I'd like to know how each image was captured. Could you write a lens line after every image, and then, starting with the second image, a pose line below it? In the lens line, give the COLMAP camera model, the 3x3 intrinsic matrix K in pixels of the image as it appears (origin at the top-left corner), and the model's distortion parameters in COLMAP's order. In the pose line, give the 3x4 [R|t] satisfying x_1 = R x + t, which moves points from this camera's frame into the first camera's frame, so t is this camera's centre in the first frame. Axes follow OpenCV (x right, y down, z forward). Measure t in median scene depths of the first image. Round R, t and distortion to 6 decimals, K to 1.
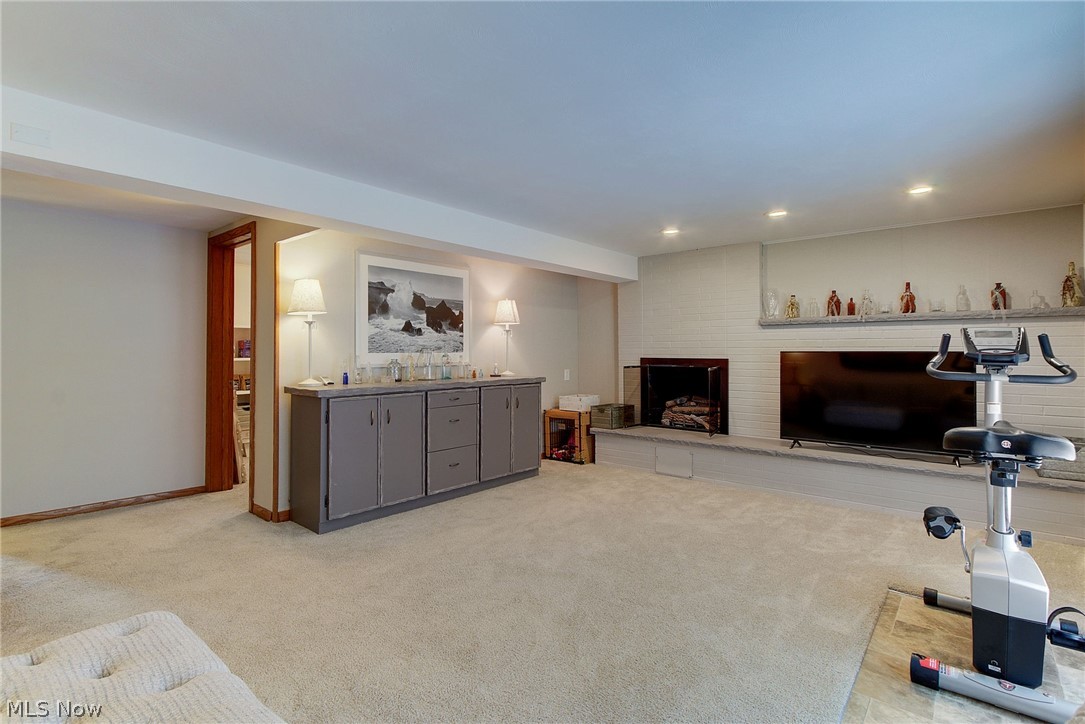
lens RADIAL K [[515.6, 0, 539.4], [0, 515.6, 349.6], [0, 0, 1]] dist [-0.003885, -0.000286]
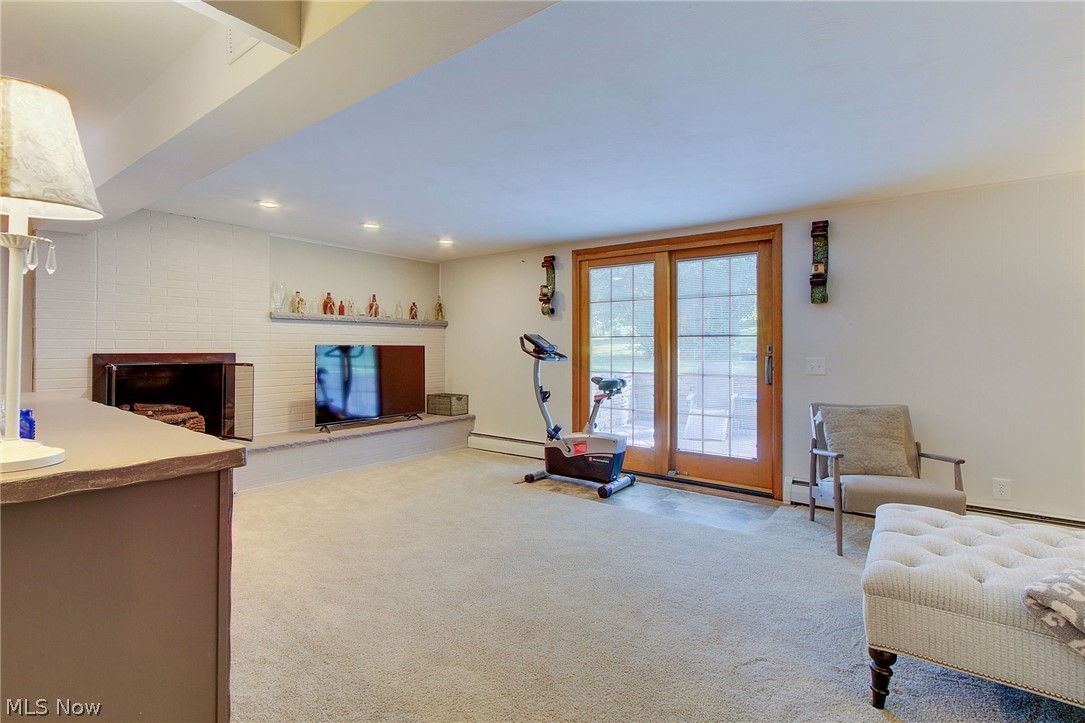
lens RADIAL K [[515.6, 0, 539.4], [0, 515.6, 349.1], [0, 0, 1]] dist [-0.003885, -0.000286]
pose [[-0.026640, -0.006745, 0.999622, -0.619841], [-0.006521, 0.999957, 0.006574, 0.002063], [-0.999624, -0.006344, -0.026683, 0.558051]]
